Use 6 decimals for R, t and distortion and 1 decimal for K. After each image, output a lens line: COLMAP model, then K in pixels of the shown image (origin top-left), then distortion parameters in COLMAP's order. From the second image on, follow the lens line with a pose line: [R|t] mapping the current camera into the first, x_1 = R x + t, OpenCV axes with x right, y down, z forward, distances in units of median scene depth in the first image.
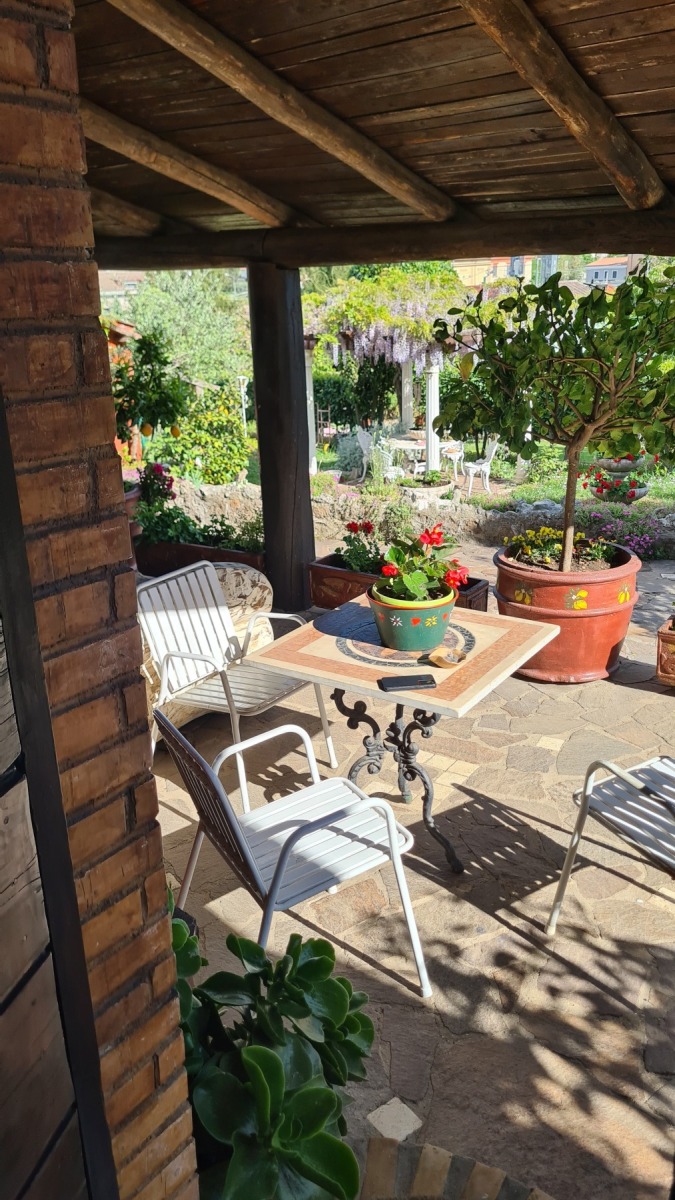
lens RADIAL K [[881.4, 0, 340.9], [0, 881.4, 603.4], [0, 0, 1]] dist [0.048187, 0.000523]
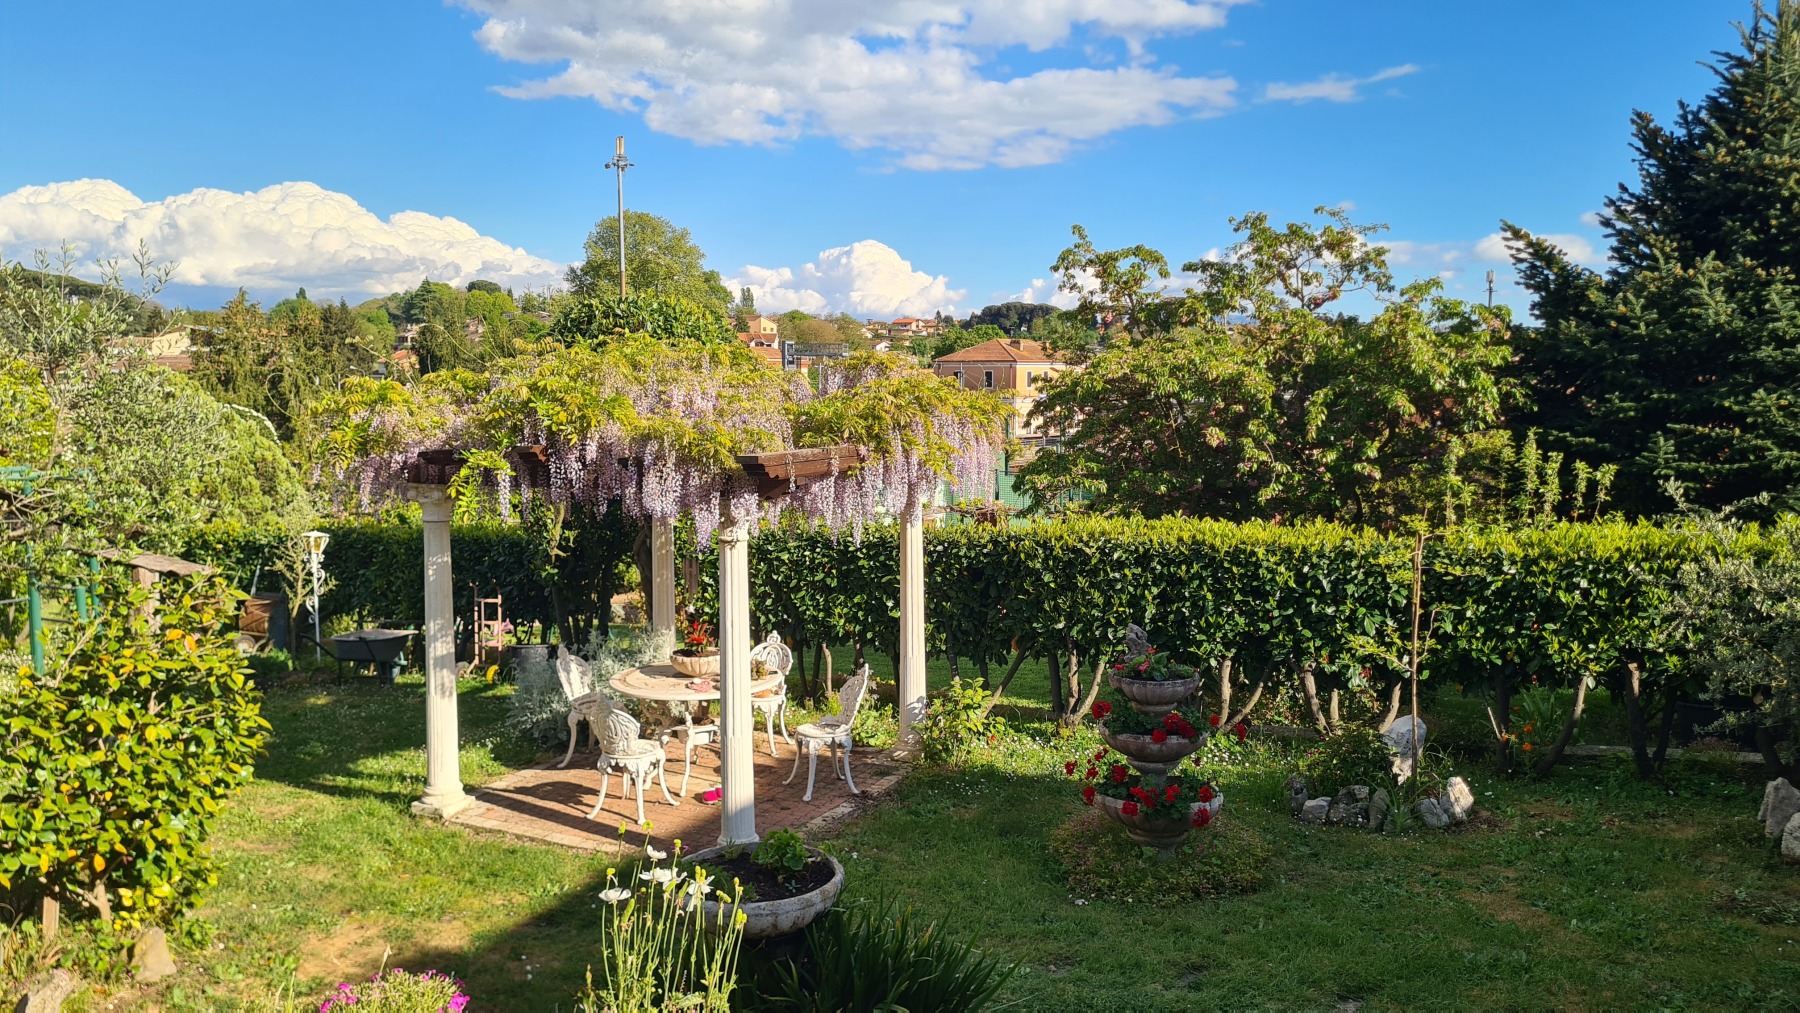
lens RADIAL K [[1322.1, 0, 905.3], [0, 1322.1, 503.3], [0, 0, 1]] dist [0.048187, 0.000523]
pose [[0.963210, 0.007712, 0.268640, 0.008315], [0.062353, 0.965899, -0.251298, -0.106195], [-0.261418, 0.258803, 0.929883, 0.358024]]
